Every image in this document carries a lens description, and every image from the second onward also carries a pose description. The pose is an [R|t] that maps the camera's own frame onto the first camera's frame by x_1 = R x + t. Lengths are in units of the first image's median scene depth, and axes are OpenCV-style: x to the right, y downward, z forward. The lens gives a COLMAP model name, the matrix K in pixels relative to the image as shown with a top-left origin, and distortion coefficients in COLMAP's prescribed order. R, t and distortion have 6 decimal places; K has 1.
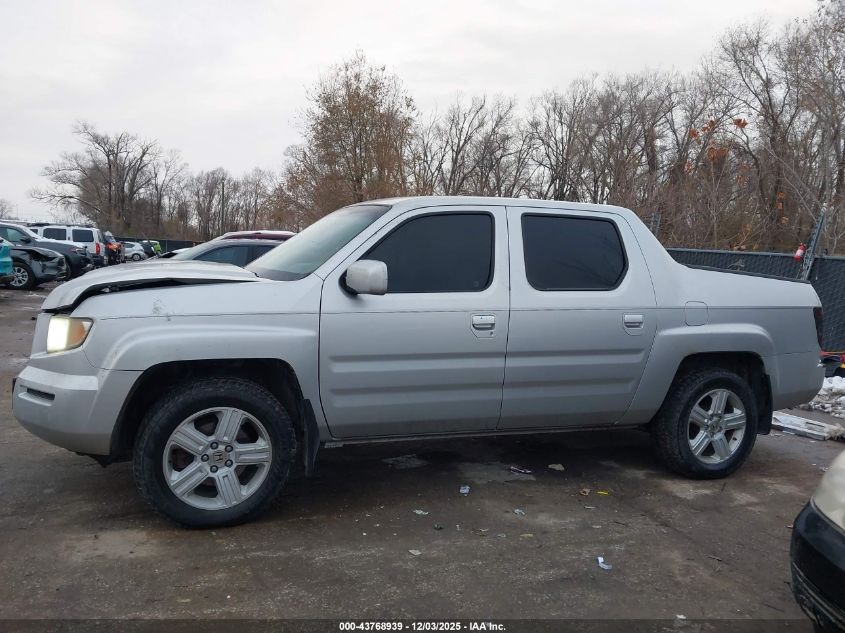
lens RADIAL K [[657.9, 0, 436.0], [0, 657.9, 315.5], [0, 0, 1]] dist [0.053619, -0.064796]
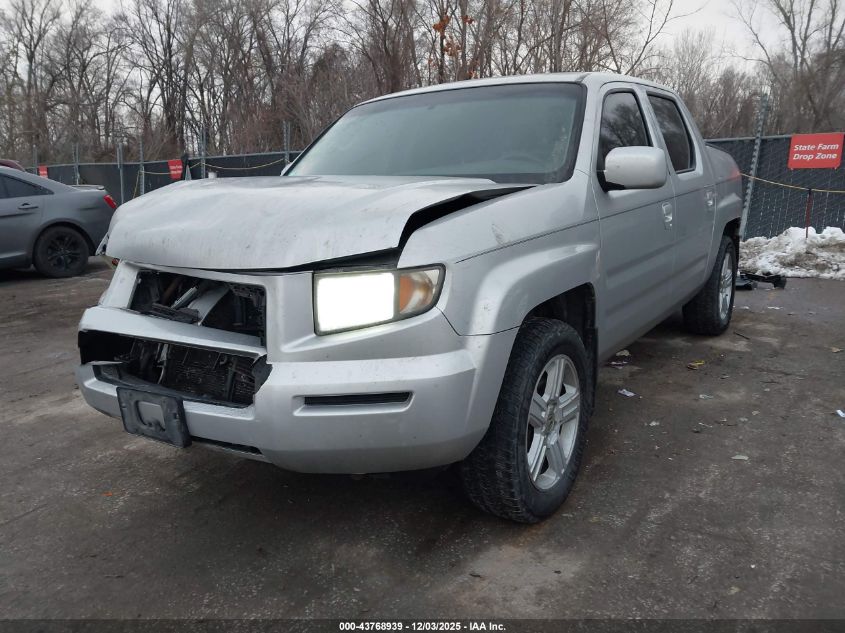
lens RADIAL K [[657.9, 0, 436.0], [0, 657.9, 315.5], [0, 0, 1]] dist [0.053619, -0.064796]
pose [[0.836983, -0.193188, 0.511995, -0.842434], [0.123725, 0.978191, 0.166836, -0.052051], [-0.533059, -0.076292, 0.842631, 0.459216]]
